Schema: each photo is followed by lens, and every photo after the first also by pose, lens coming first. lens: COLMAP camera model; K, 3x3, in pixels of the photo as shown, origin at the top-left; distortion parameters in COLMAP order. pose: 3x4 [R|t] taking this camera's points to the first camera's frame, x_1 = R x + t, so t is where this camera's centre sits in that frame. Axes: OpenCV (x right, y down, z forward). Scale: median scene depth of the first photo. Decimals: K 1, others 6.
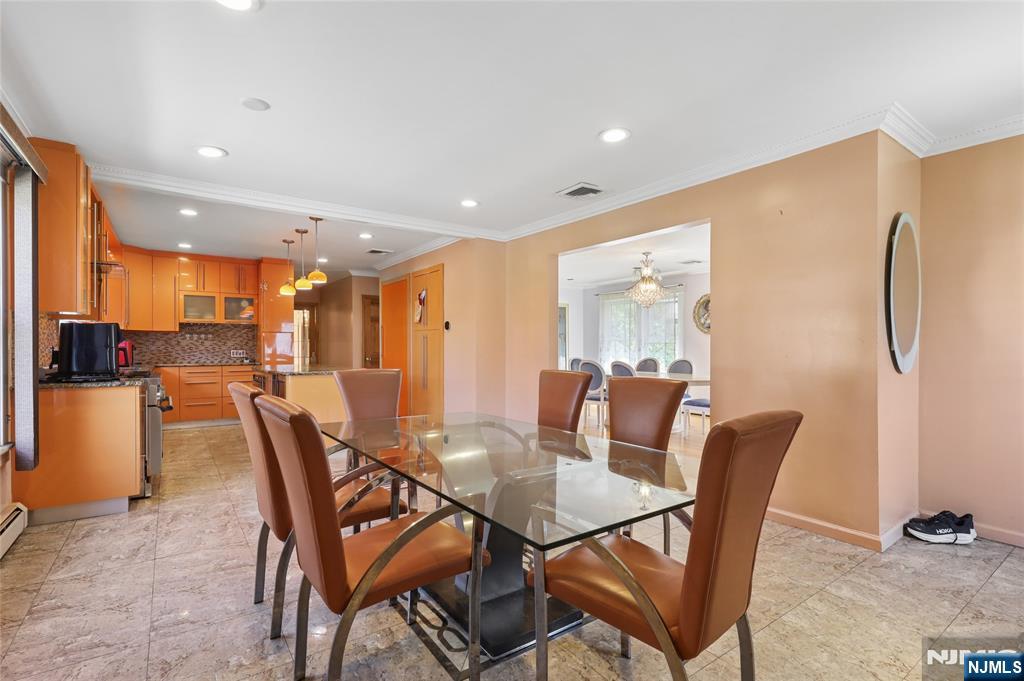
lens RADIAL K [[473.2, 0, 511.5], [0, 473.2, 342.4], [0, 0, 1]] dist [-0.000265, -0.000058]
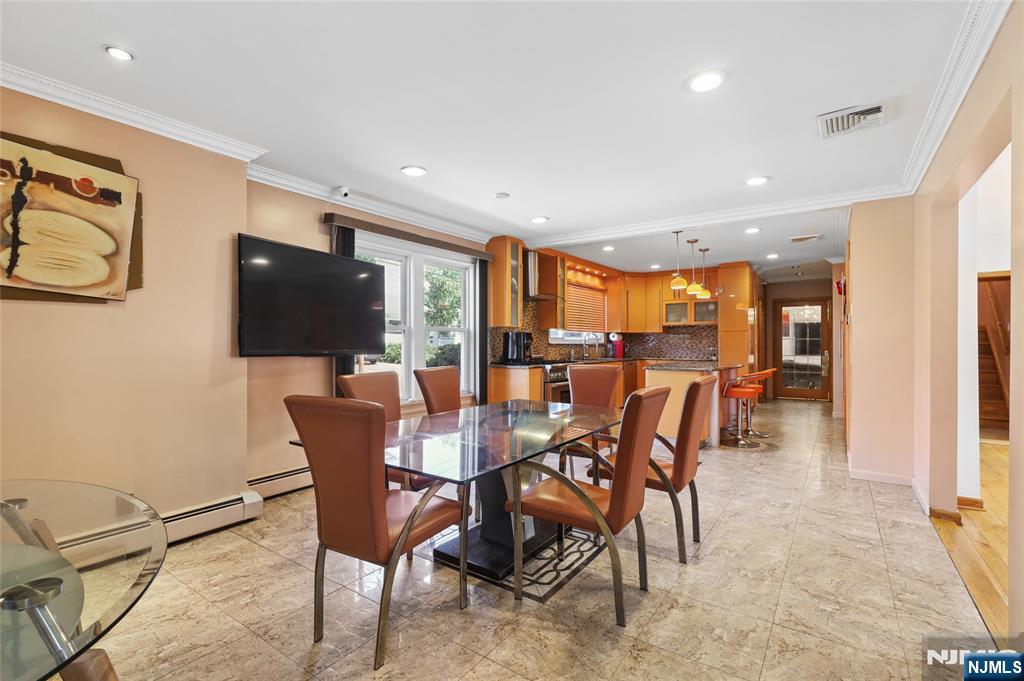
lens RADIAL K [[473.2, 0, 511.9], [0, 473.2, 343.7], [0, 0, 1]] dist [-0.000265, -0.000058]
pose [[0.336946, -0.001063, -0.941523, 0.379055], [0.008472, 0.999962, 0.001903, 0.000805], [0.941486, -0.008618, 0.336942, 0.178217]]
